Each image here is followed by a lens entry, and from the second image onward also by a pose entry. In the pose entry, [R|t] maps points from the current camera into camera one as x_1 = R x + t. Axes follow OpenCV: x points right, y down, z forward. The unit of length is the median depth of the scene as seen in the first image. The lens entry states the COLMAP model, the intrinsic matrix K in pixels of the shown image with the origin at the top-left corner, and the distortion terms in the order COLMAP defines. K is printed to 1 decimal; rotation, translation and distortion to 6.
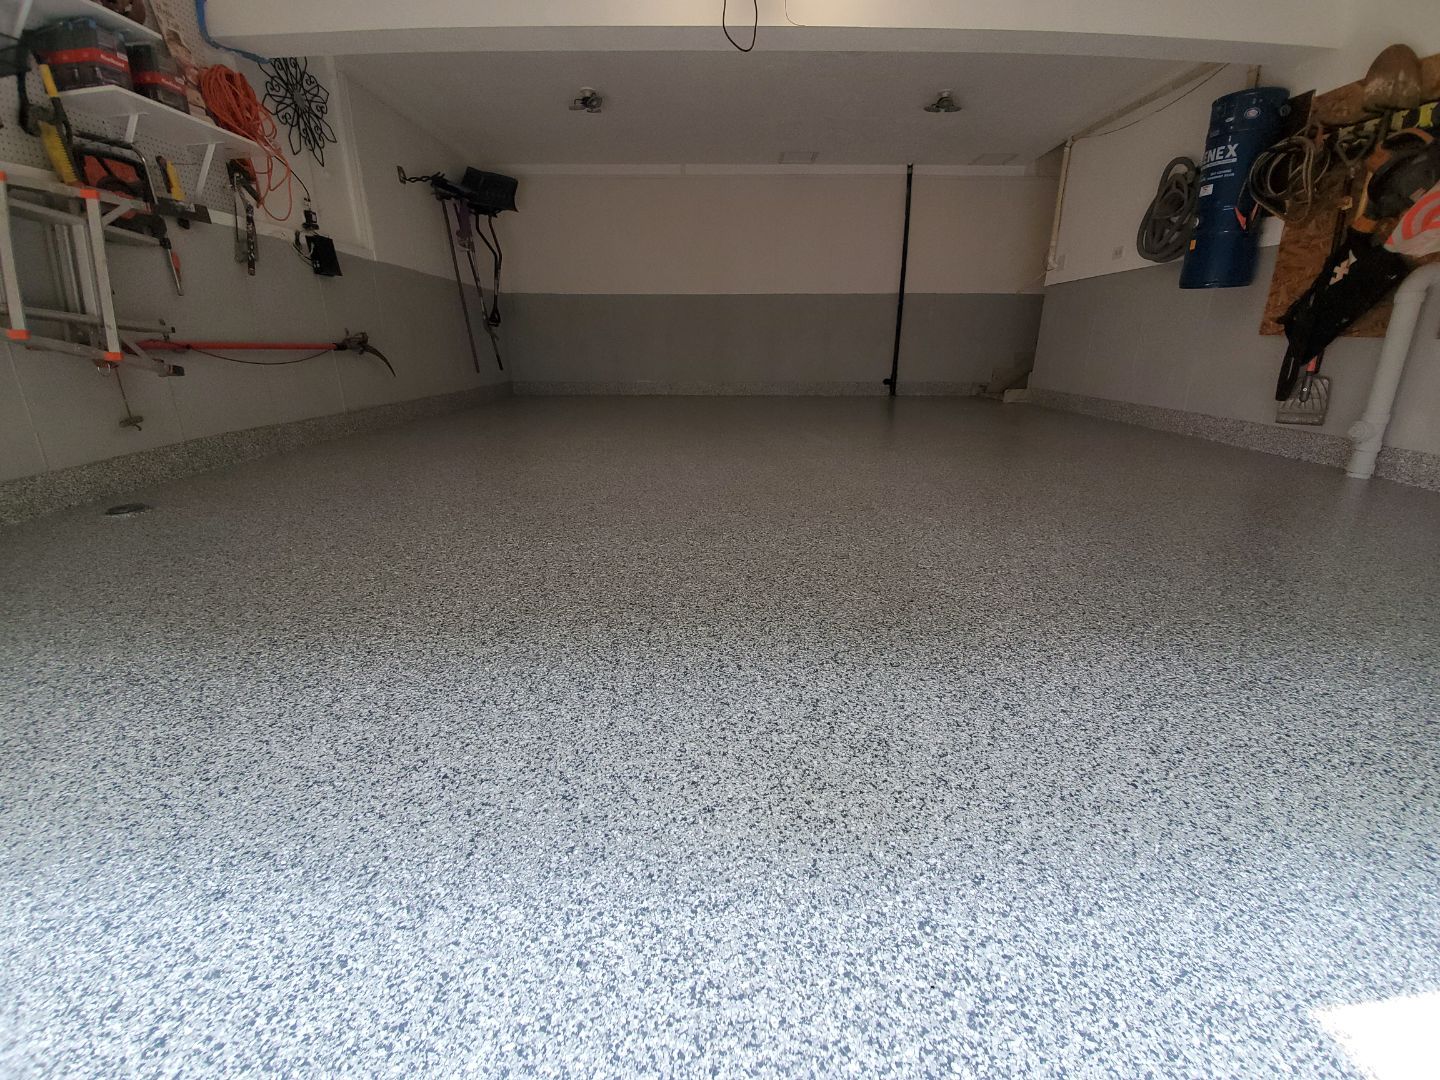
lens RADIAL K [[576.3, 0, 733.4], [0, 576.3, 540.9], [0, 0, 1]] dist [0.011212, -0.015437]
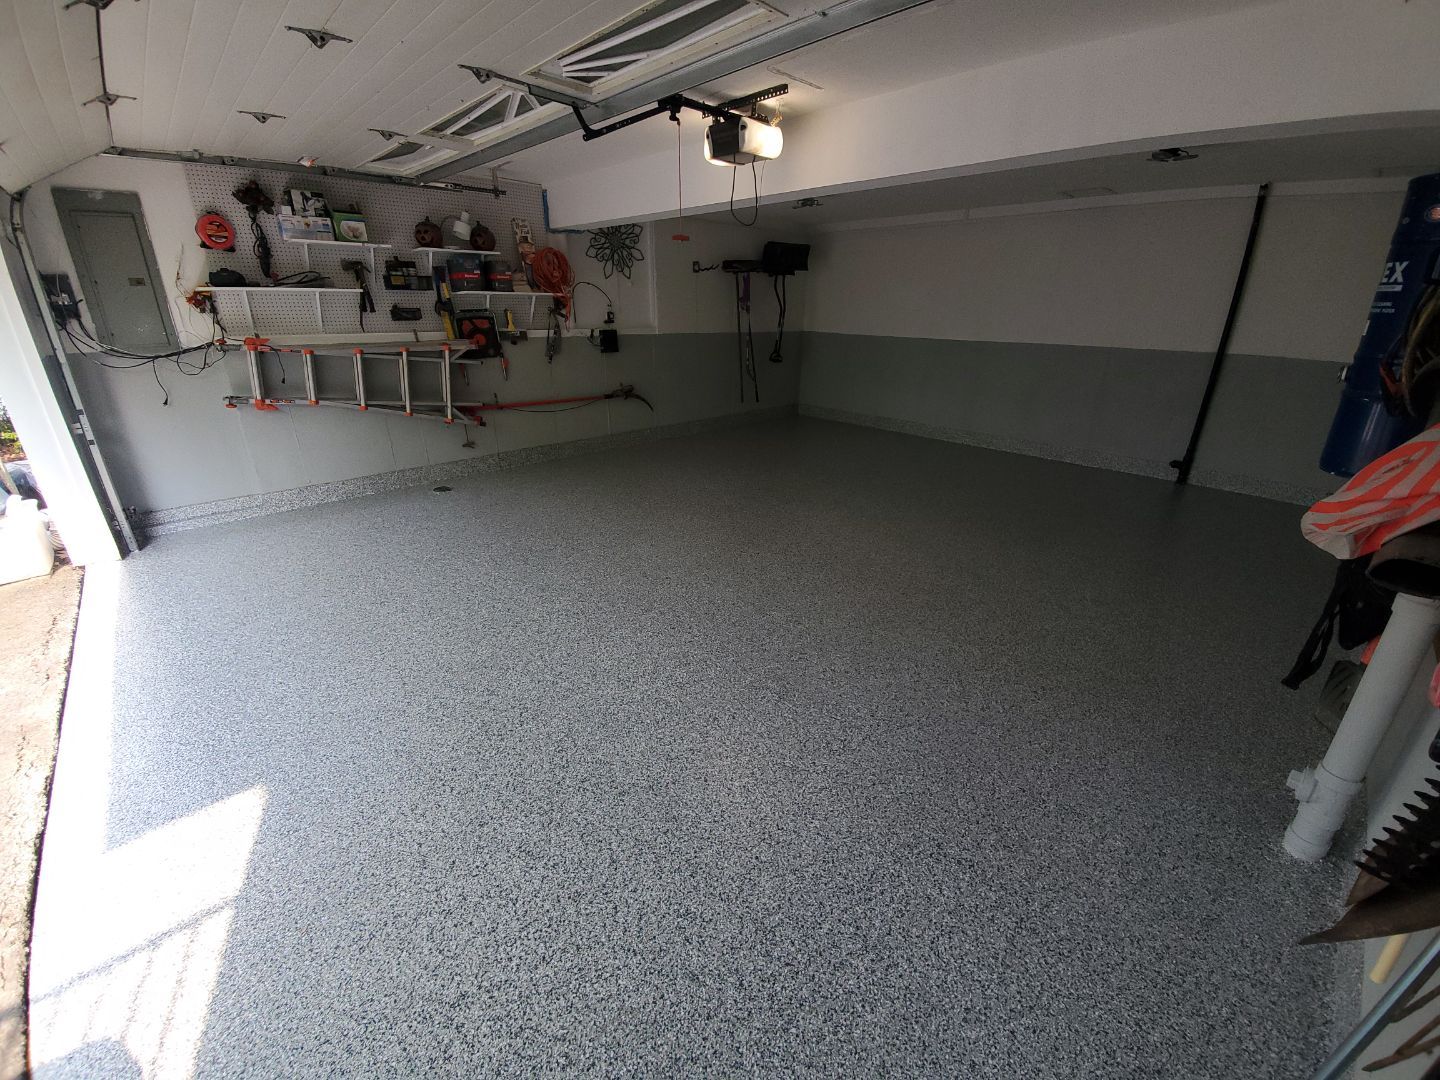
lens RADIAL K [[576.3, 0, 733.4], [0, 576.3, 540.9], [0, 0, 1]] dist [0.011212, -0.015437]
pose [[0.691766, 0.283107, -0.664312, 0.762310], [-0.245050, 0.957389, 0.152830, -0.289426], [0.679272, 0.057067, 0.731664, 0.085142]]
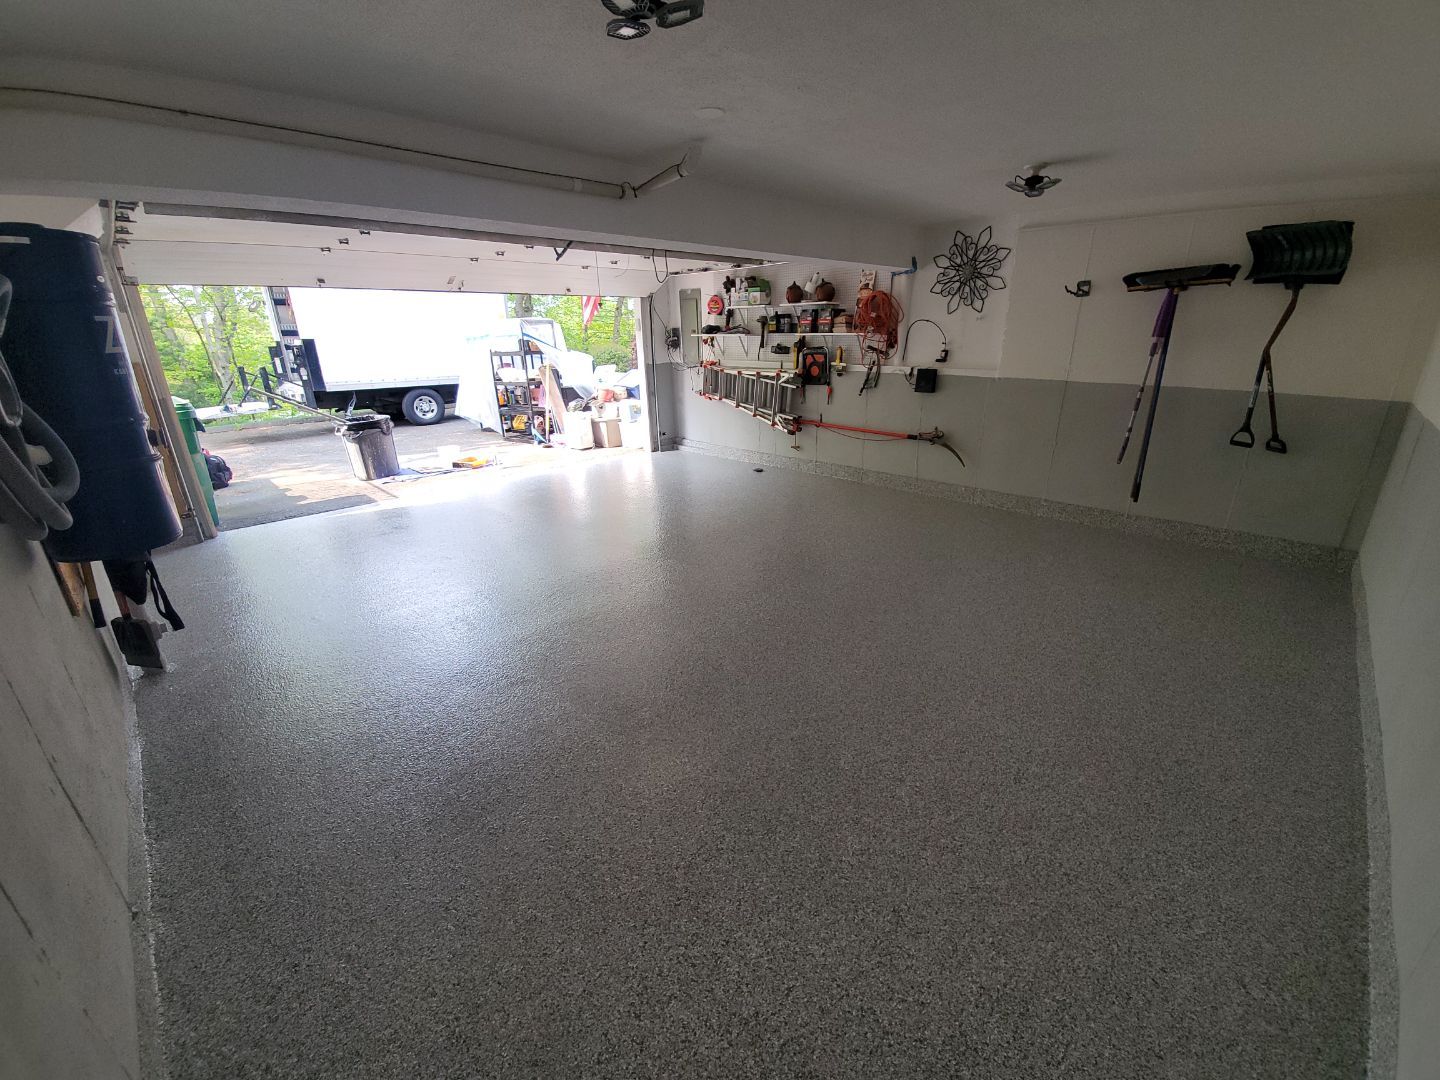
lens RADIAL K [[576.3, 0, 733.4], [0, 576.3, 540.9], [0, 0, 1]] dist [0.011212, -0.015437]
pose [[-0.705725, 0.249945, -0.662933, 0.749363], [-0.217079, 0.814415, 0.538149, -0.853256], [0.674410, 0.523694, -0.520495, 1.661285]]
